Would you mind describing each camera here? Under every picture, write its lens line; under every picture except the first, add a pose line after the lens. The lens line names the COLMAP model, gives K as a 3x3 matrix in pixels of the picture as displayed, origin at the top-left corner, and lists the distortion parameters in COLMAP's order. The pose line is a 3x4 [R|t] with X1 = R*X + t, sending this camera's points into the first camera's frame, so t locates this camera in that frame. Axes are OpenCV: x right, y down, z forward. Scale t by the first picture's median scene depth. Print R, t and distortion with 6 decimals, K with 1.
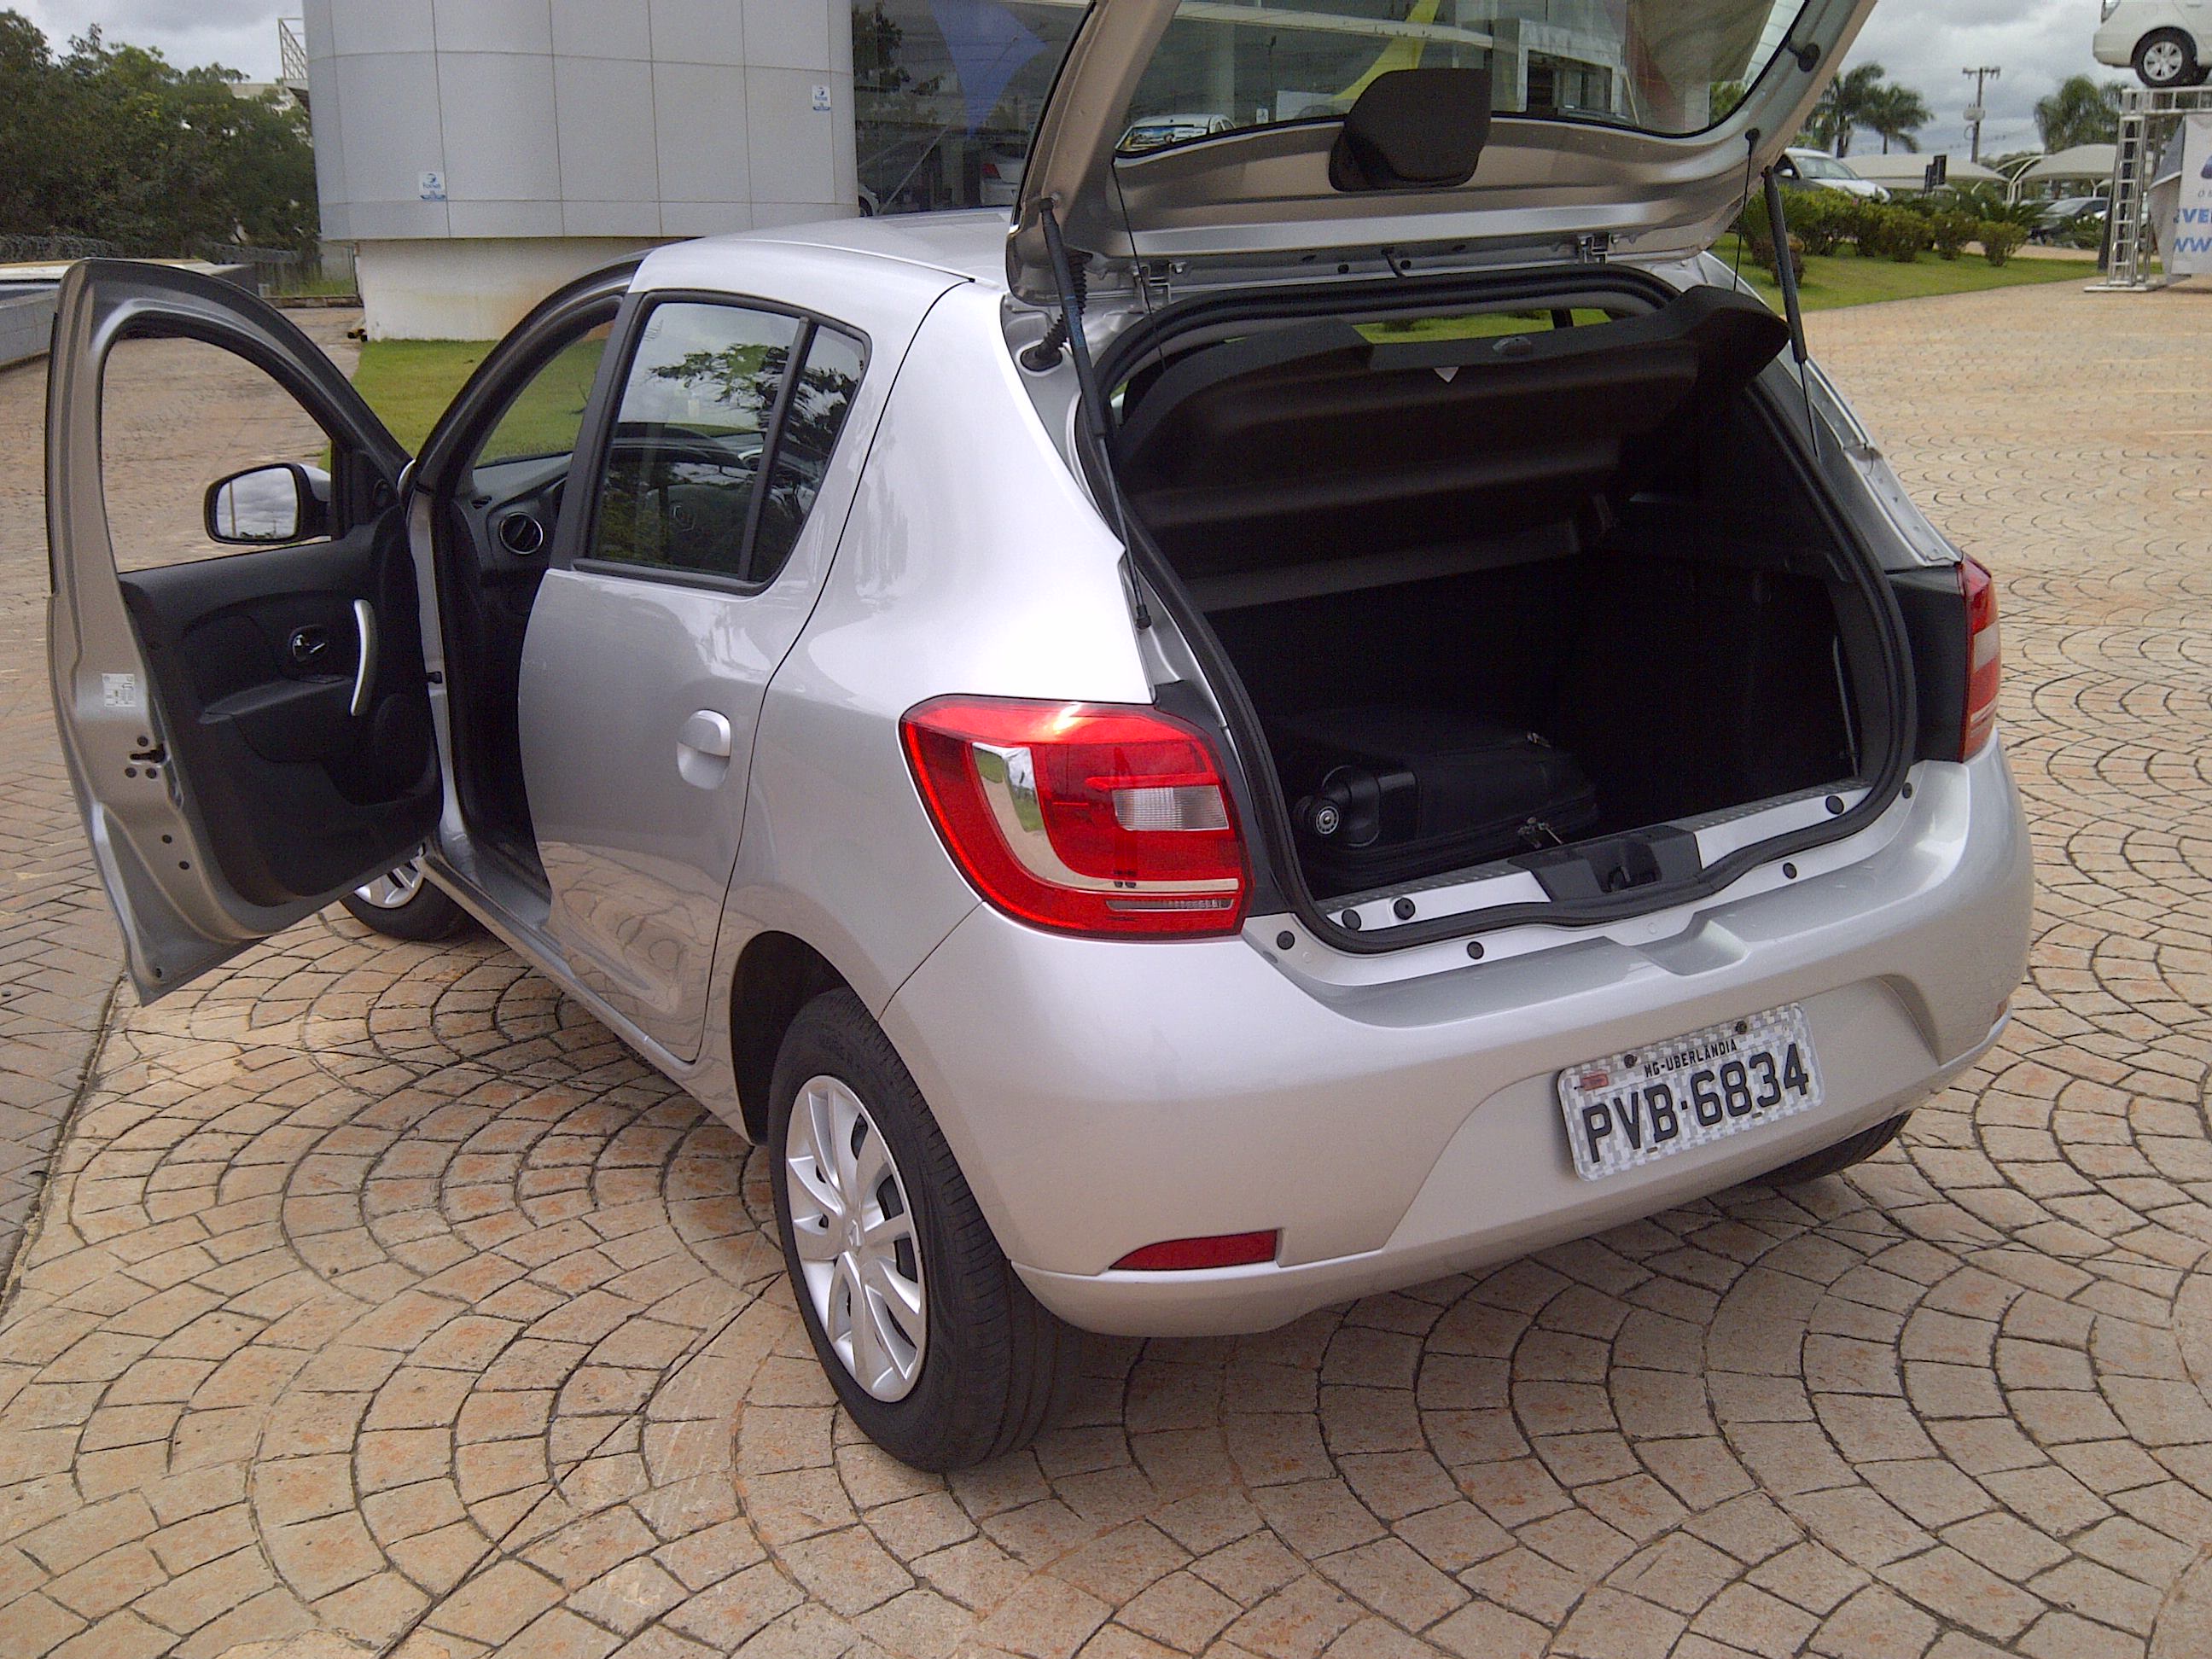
lens RADIAL K [[2329.5, 0, 1106.0], [0, 2329.5, 829.5], [0, 0, 1]] dist [0.010908, -0.213238]
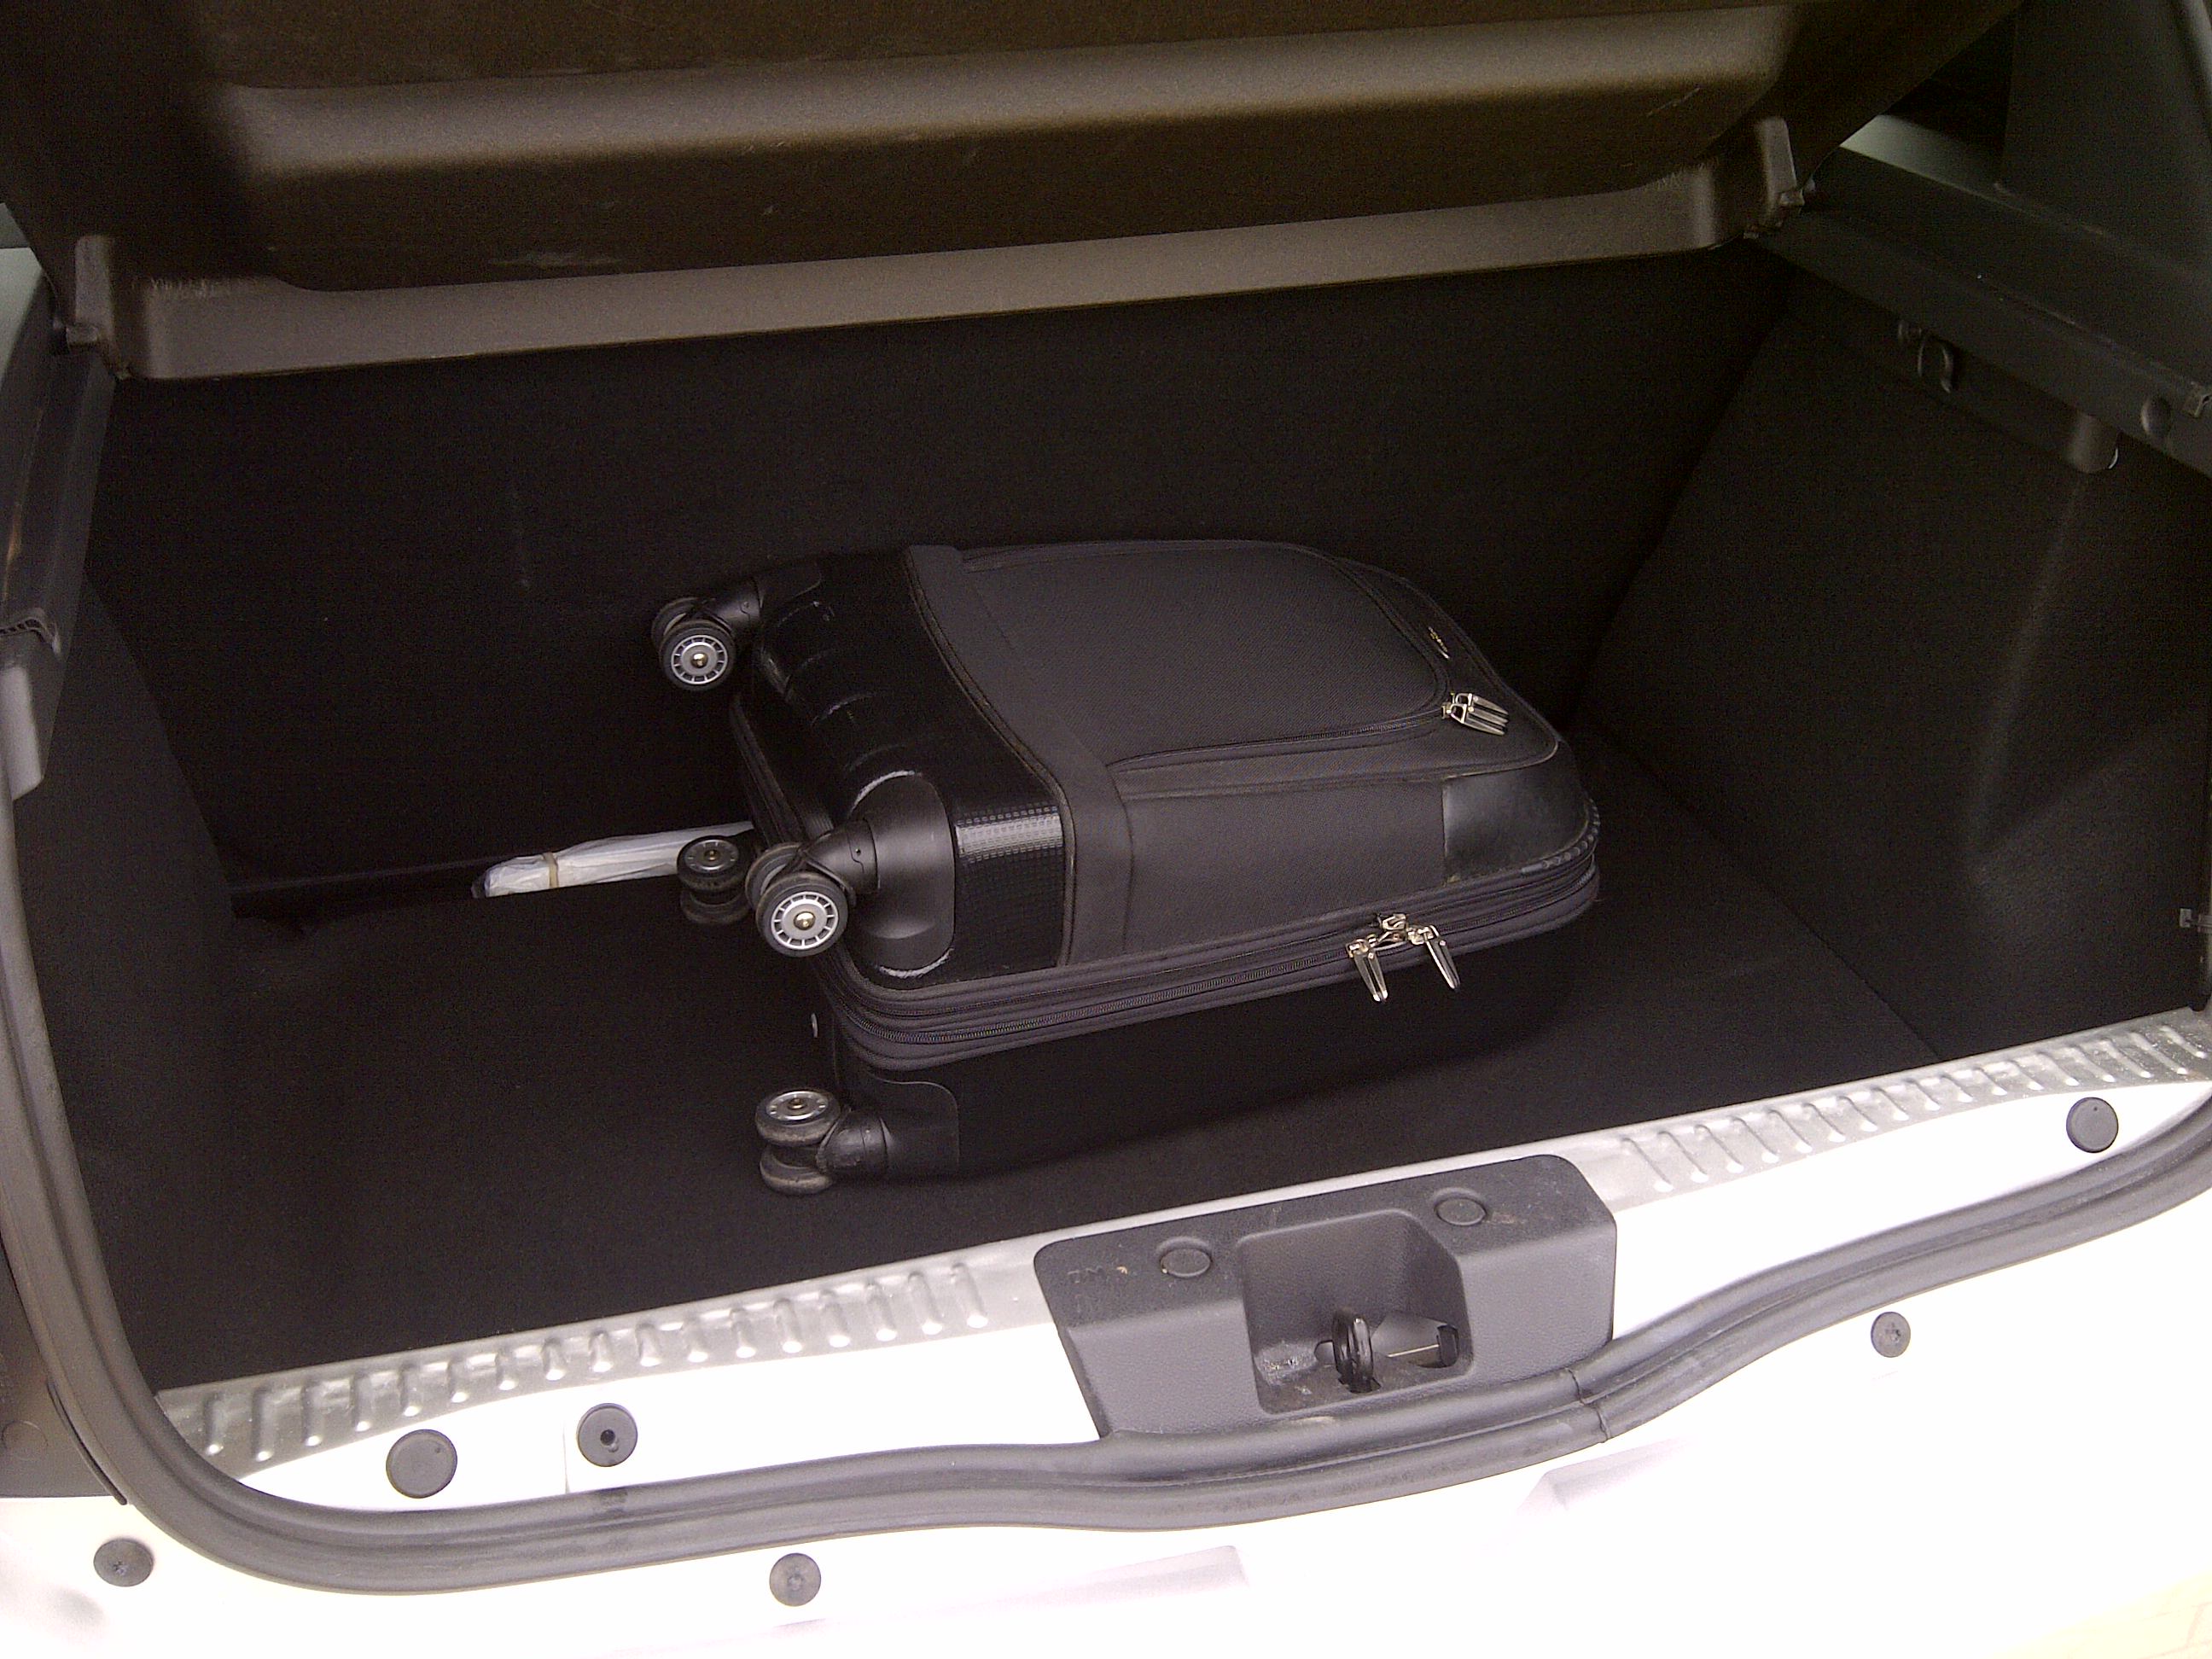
lens RADIAL K [[2329.5, 0, 1106.0], [0, 2329.5, 829.5], [0, 0, 1]] dist [0.010908, -0.213238]
pose [[0.968311, 0.171577, -0.181482, 0.232142], [-0.117672, 0.954377, 0.274441, -0.146994], [0.220290, -0.244389, 0.944323, 0.664127]]
